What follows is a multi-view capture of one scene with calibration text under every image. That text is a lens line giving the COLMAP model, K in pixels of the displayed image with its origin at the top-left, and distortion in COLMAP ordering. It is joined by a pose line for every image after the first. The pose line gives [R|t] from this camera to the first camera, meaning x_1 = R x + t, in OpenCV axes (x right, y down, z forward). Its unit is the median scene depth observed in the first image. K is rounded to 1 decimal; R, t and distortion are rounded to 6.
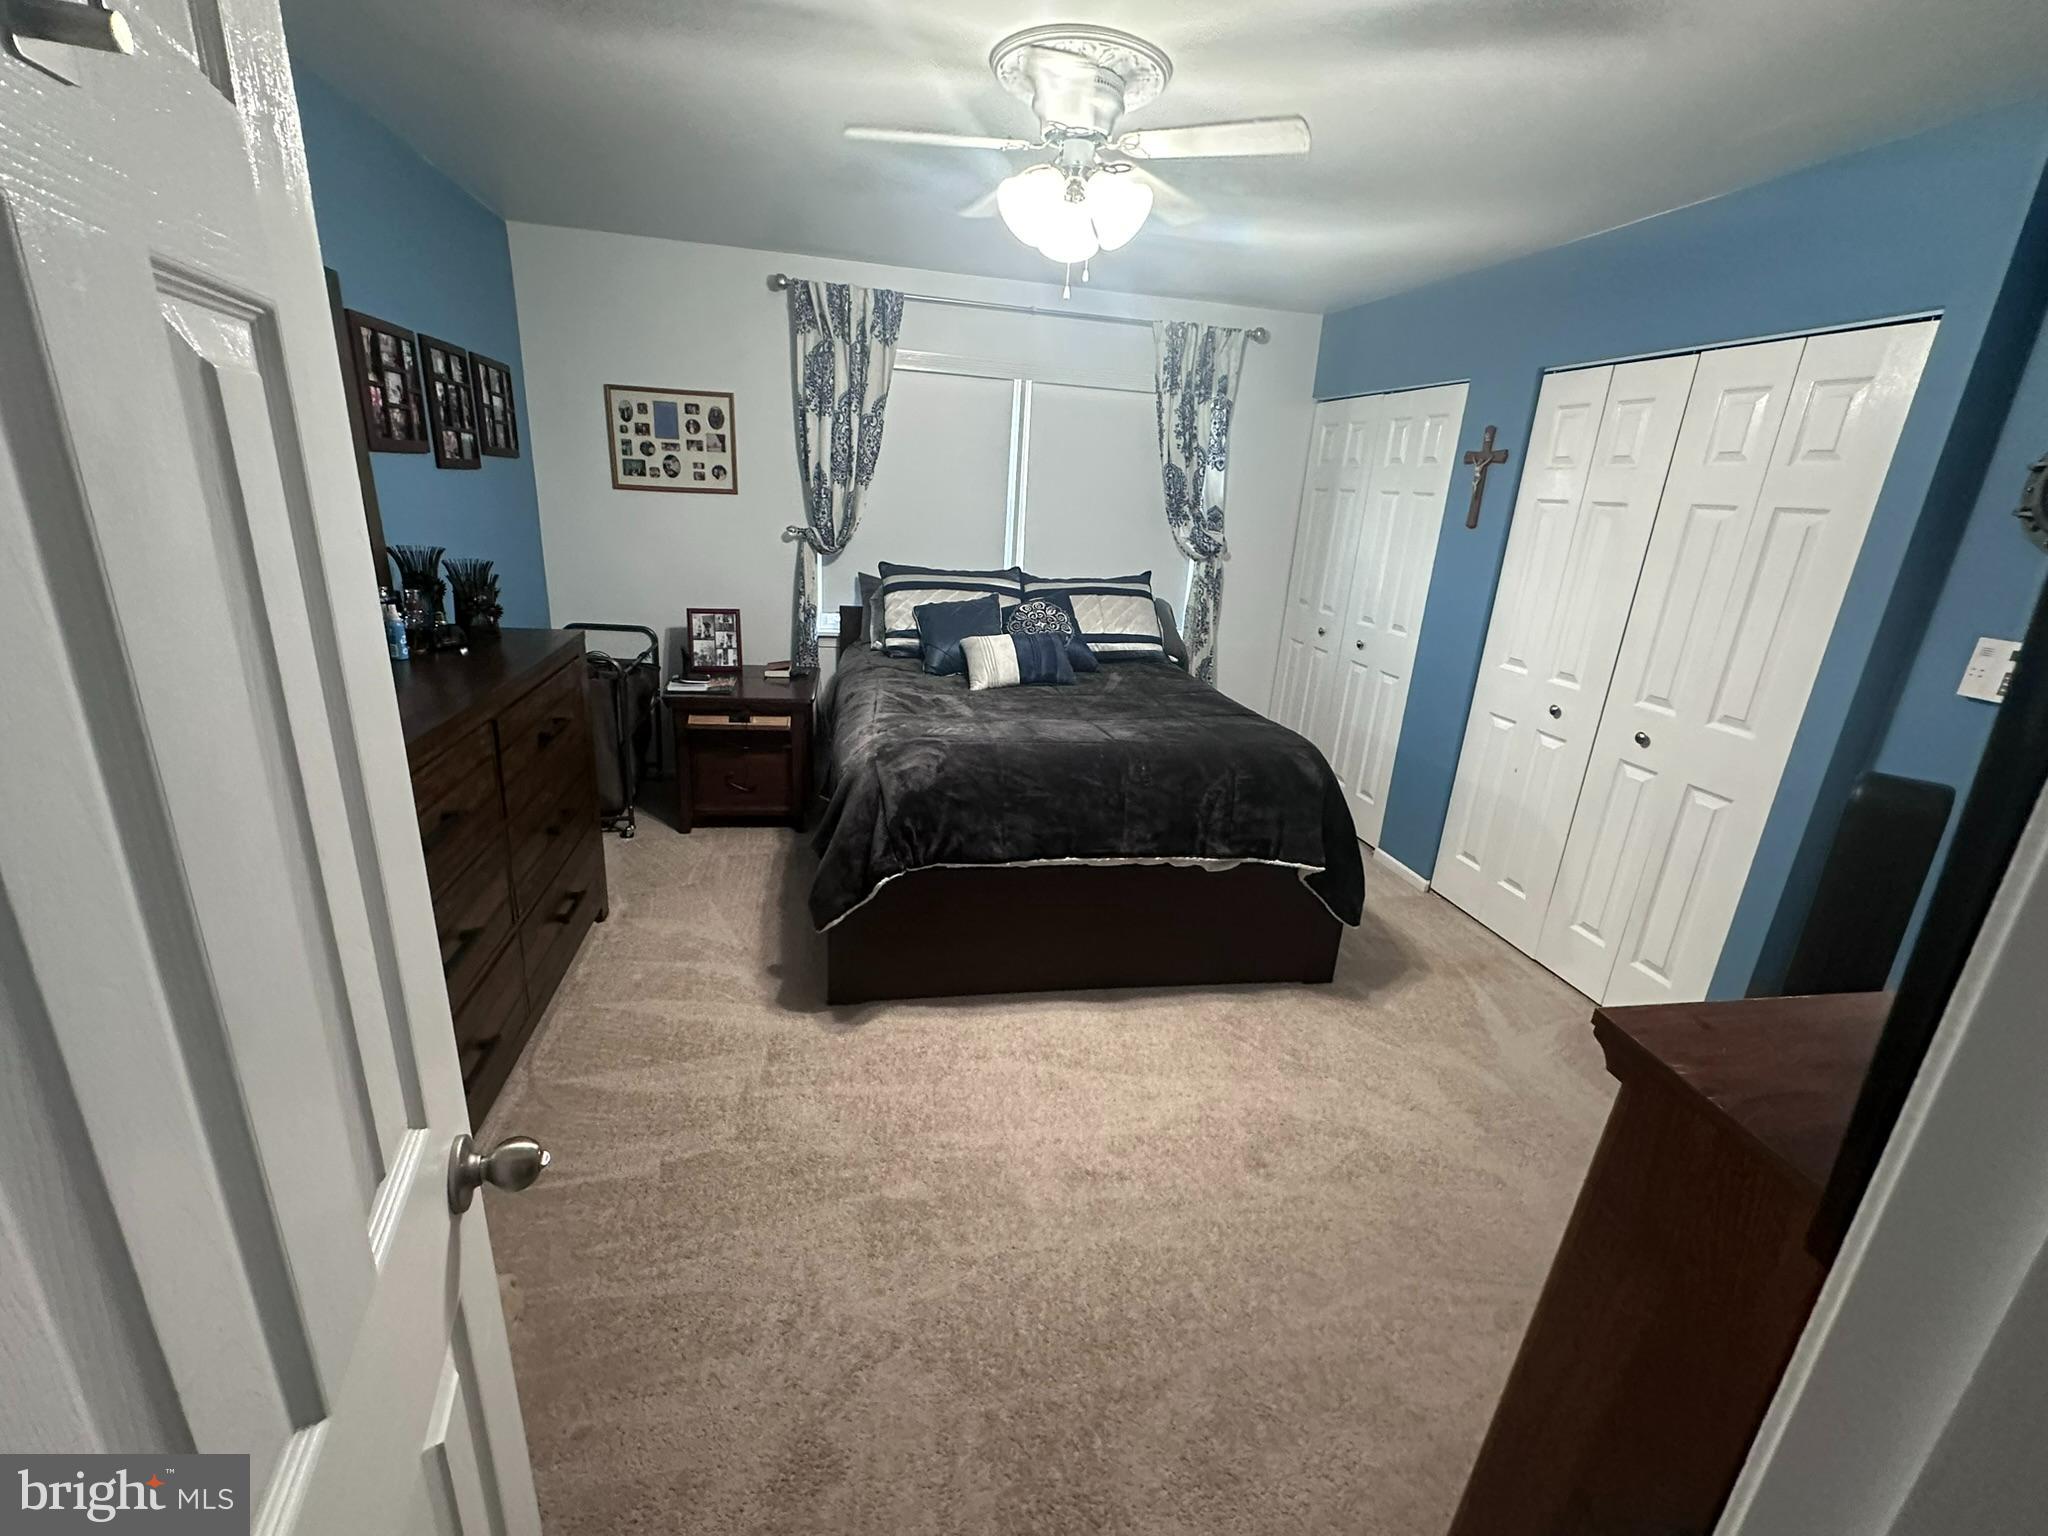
lens RADIAL K [[878.9, 0, 1020.3], [0, 878.9, 764.3], [0, 0, 1]] dist [0.002308, -0.000087]
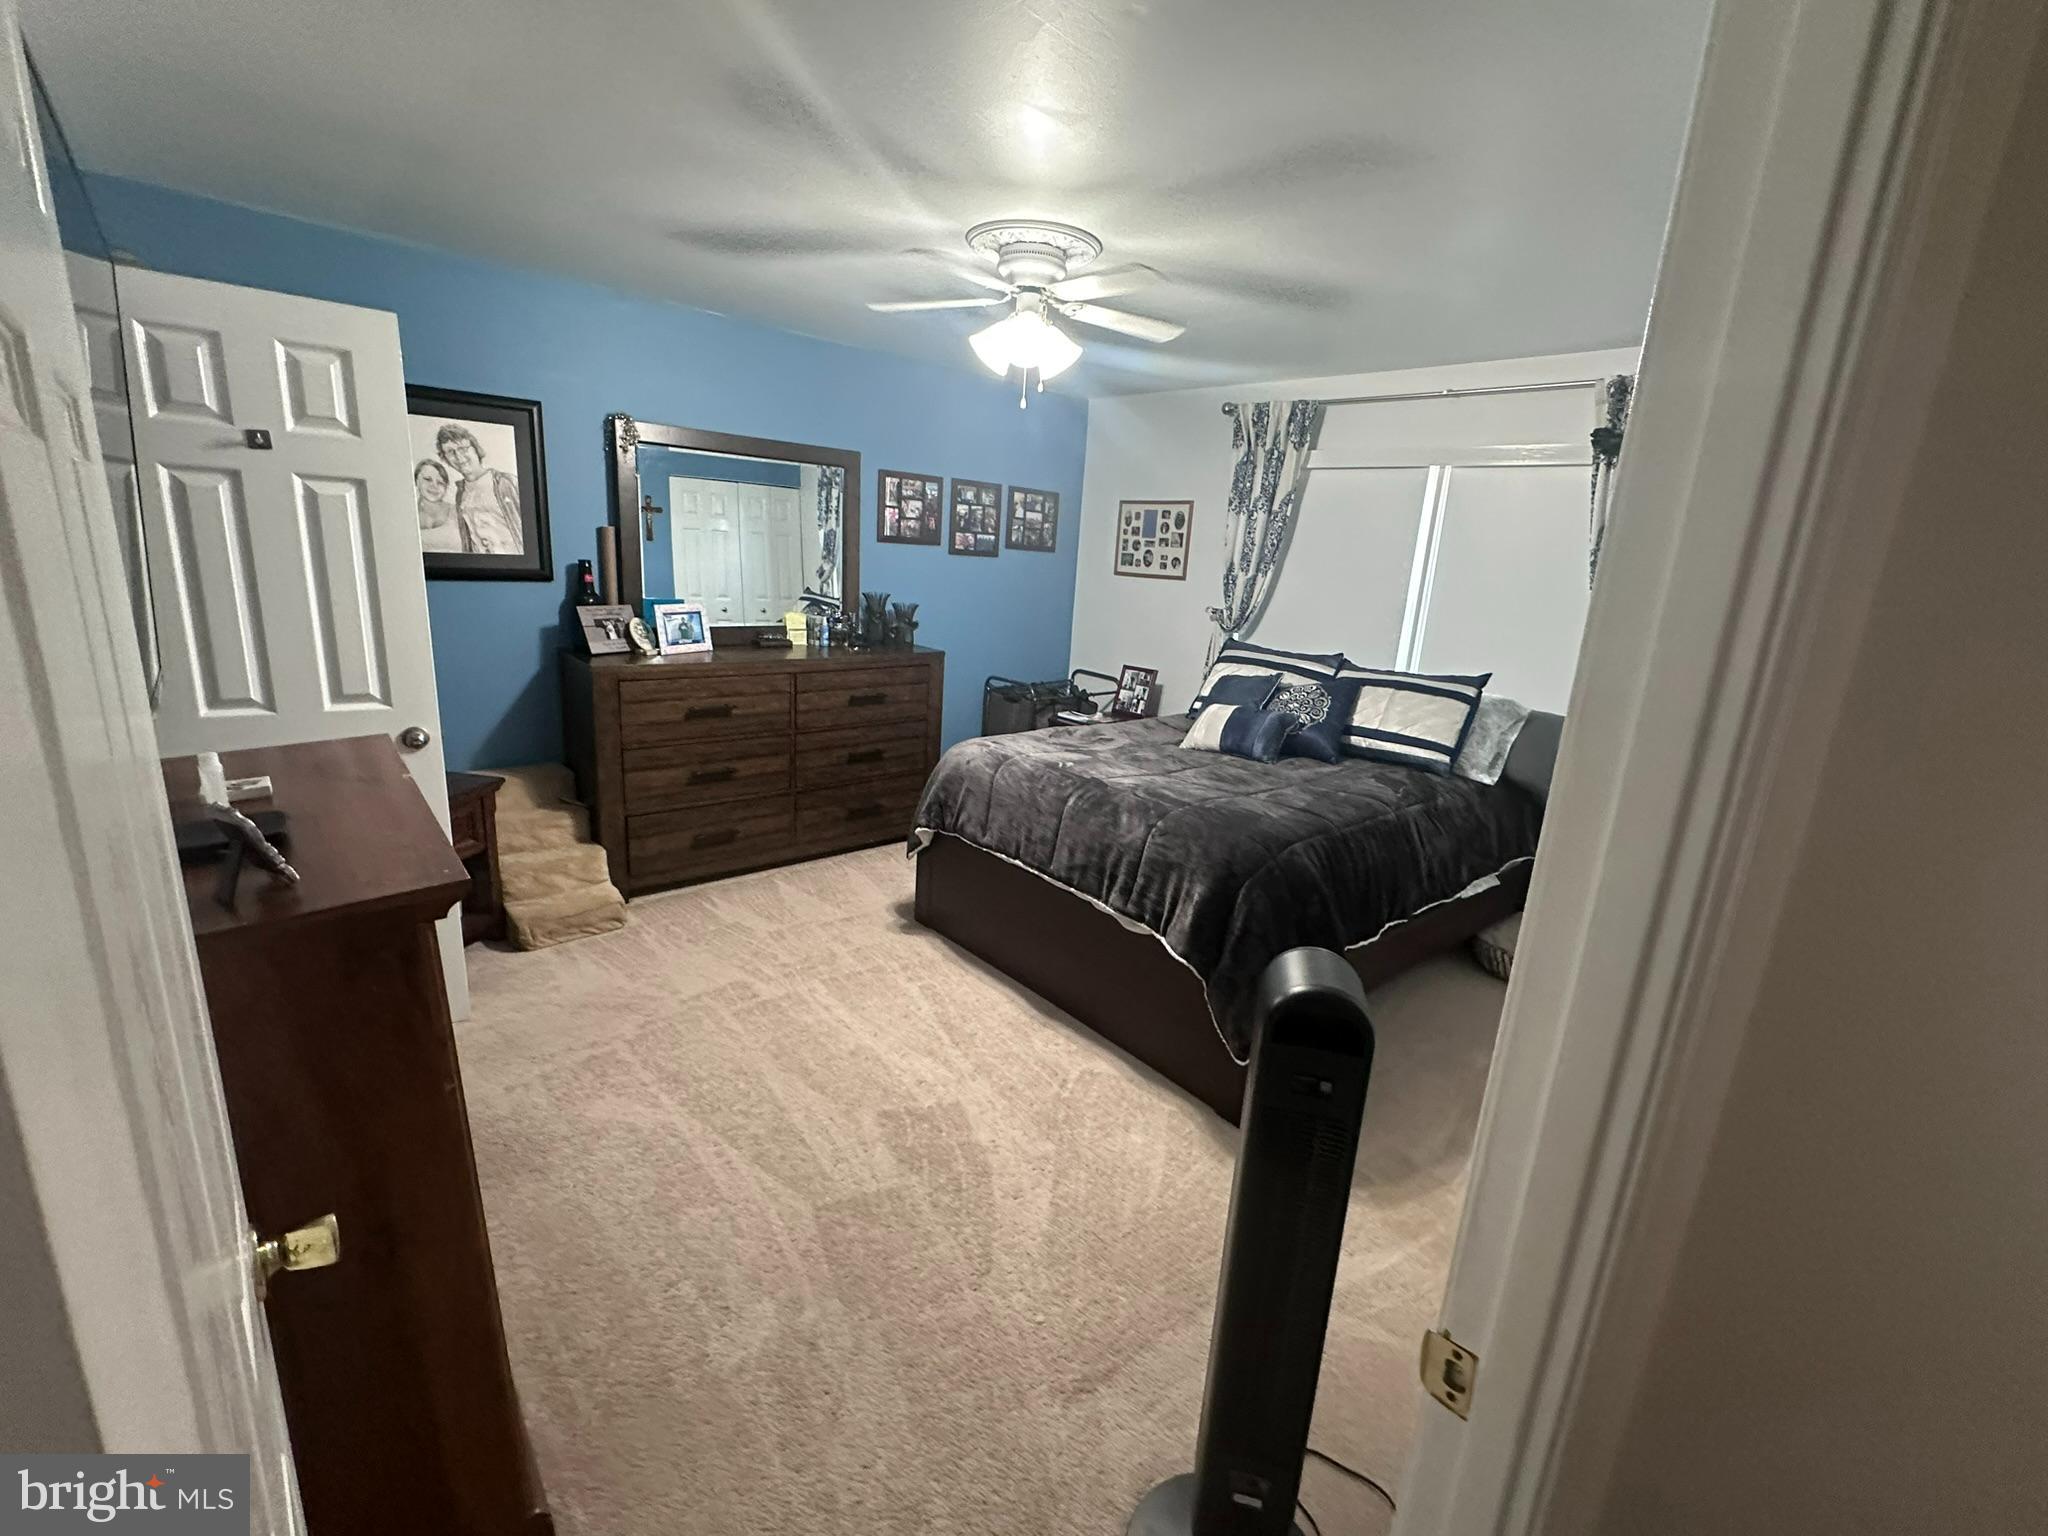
lens RADIAL K [[878.9, 0, 1021.9], [0, 878.9, 764.6], [0, 0, 1]] dist [0.002308, -0.000087]
pose [[0.506133, 0.184873, -0.842408, 0.664833], [-0.296160, 0.954617, 0.031561, -0.035010], [0.810012, 0.233513, 0.537915, 0.226899]]
